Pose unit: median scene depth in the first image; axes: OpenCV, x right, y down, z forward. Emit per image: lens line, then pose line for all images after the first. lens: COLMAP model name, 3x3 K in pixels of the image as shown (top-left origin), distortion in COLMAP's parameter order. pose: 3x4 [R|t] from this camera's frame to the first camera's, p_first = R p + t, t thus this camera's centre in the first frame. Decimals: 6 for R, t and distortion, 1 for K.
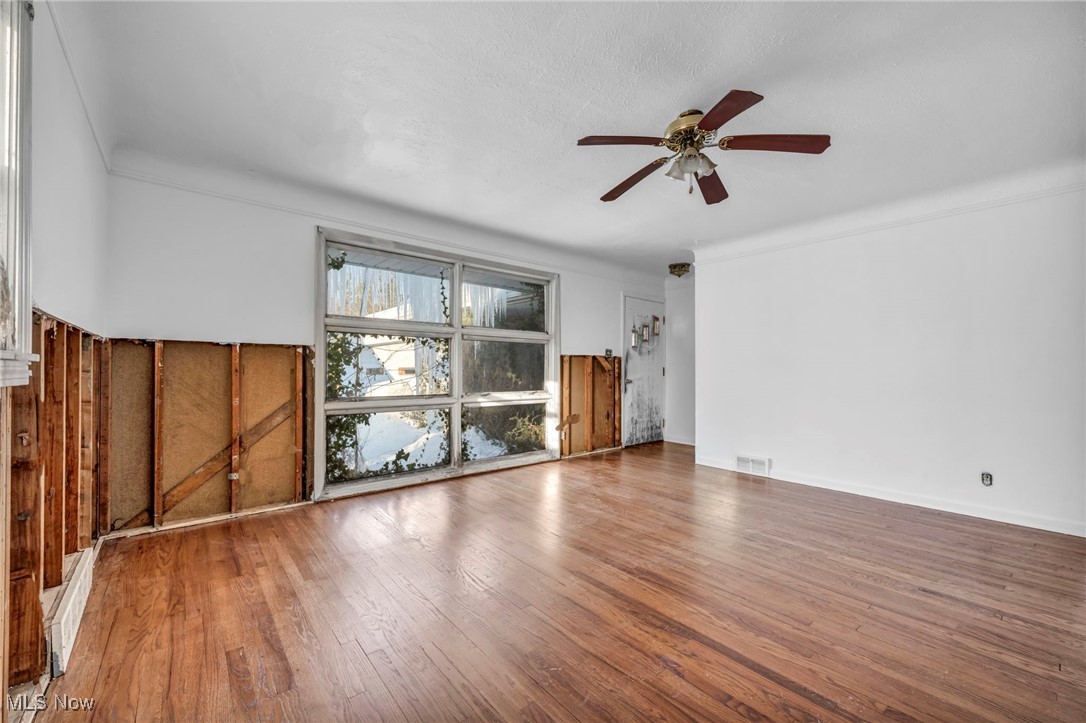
lens RADIAL K [[431.0, 0, 541.0], [0, 431.0, 361.6], [0, 0, 1]] dist [-0.001586, -0.001118]
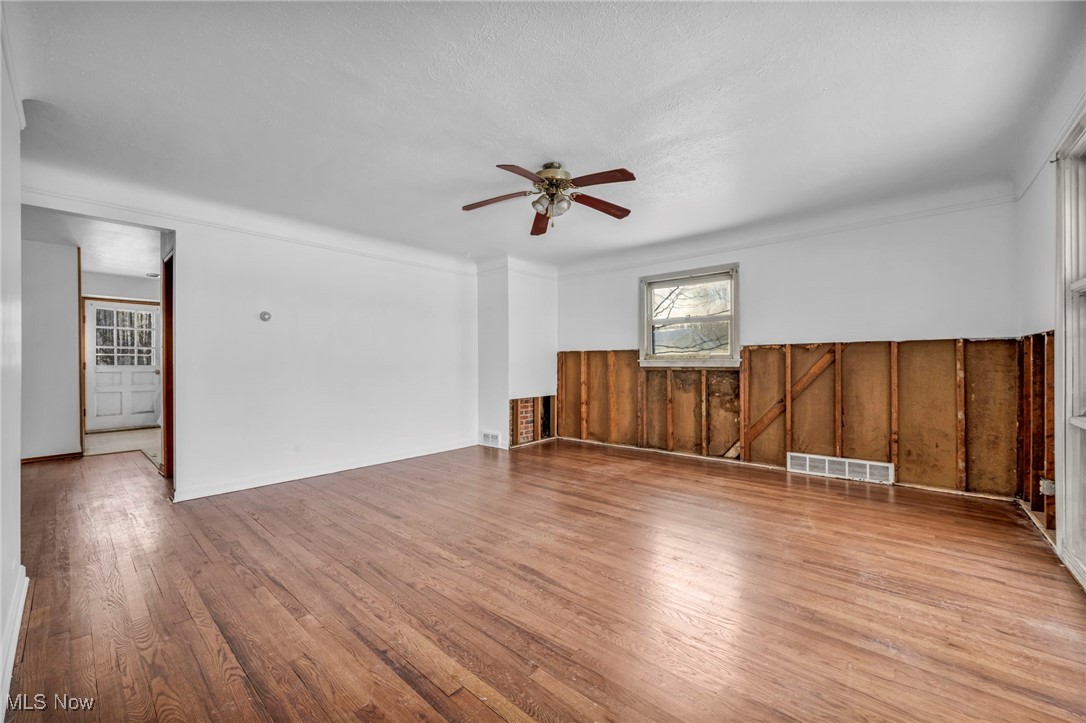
lens RADIAL K [[431.0, 0, 544.3], [0, 431.0, 361.6], [0, 0, 1]] dist [-0.001586, -0.001118]
pose [[-0.987553, -0.000344, -0.157284, 0.384472], [0.002154, 0.999874, -0.015713, 0.021207], [0.157269, -0.015856, -0.987428, 1.508690]]
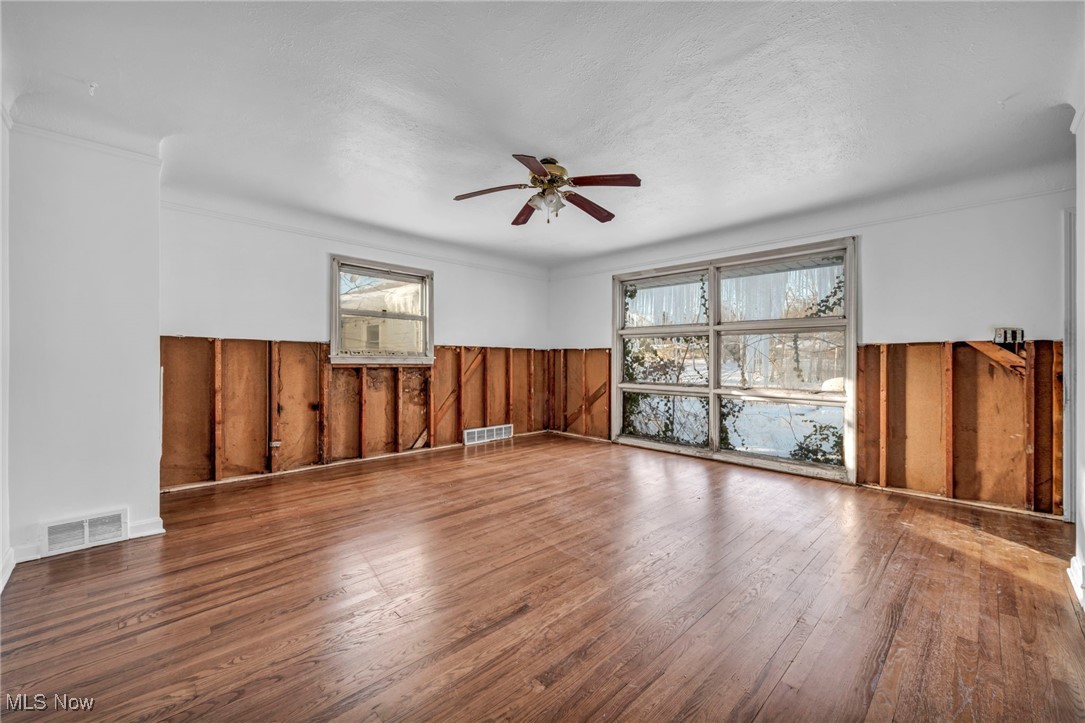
lens RADIAL K [[430.6, 0, 541.0], [0, 430.6, 359.0], [0, 0, 1]] dist [-0.001586, -0.001118]
pose [[0.070982, -0.008630, -0.997440, 1.075396], [0.007252, 0.999941, -0.008136, 0.016658], [0.997451, -0.006656, 0.071041, 0.586912]]
